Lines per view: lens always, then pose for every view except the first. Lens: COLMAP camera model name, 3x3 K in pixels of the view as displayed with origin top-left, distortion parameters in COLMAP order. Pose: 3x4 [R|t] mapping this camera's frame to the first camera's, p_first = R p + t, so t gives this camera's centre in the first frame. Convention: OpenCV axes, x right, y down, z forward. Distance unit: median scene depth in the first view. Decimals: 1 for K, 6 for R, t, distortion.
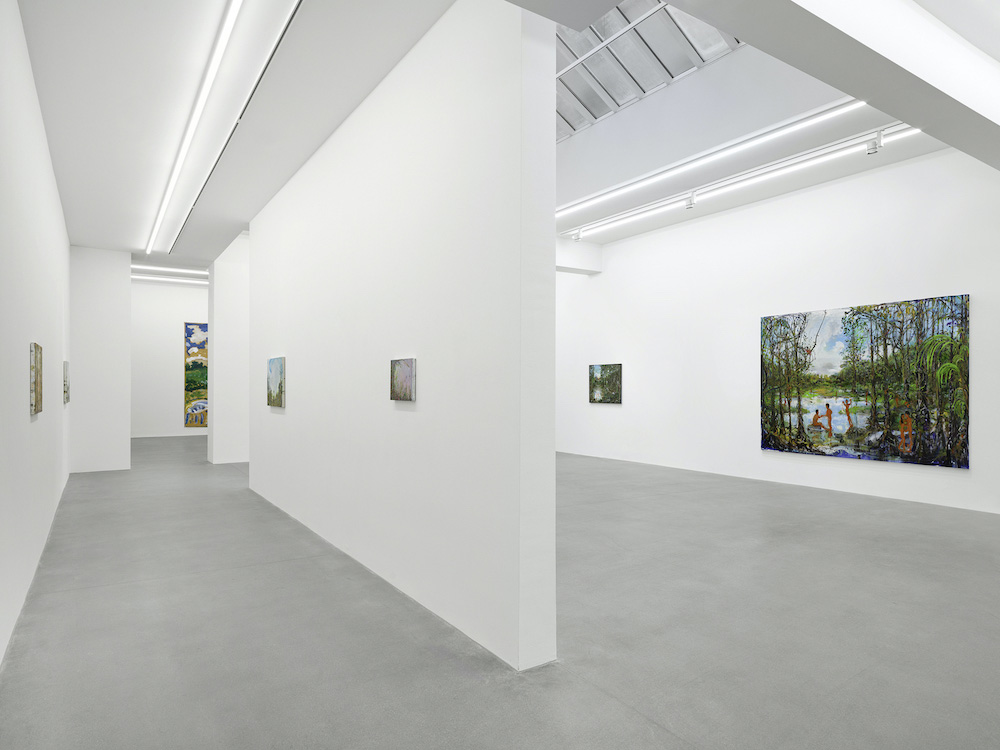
lens RADIAL K [[653.2, 0, 505.9], [0, 653.2, 383.4], [0, 0, 1]] dist [0.008954, 0.002393]
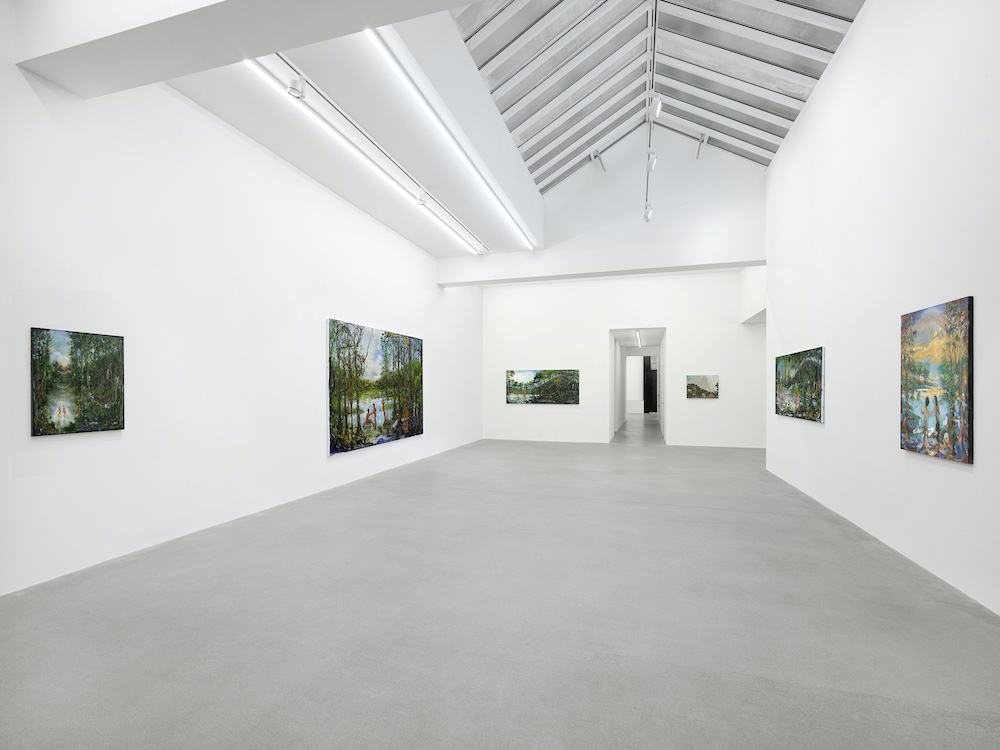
lens RADIAL K [[428.7, 0, 452.6], [0, 428.7, 386.9], [0, 0, 1]] dist [-0.004364, -0.001175]
pose [[-0.624678, 0.006286, 0.780857, -0.250010], [-0.001341, 0.999957, -0.009123, 0.006819], [-0.780881, -0.006746, -0.624643, 1.445909]]
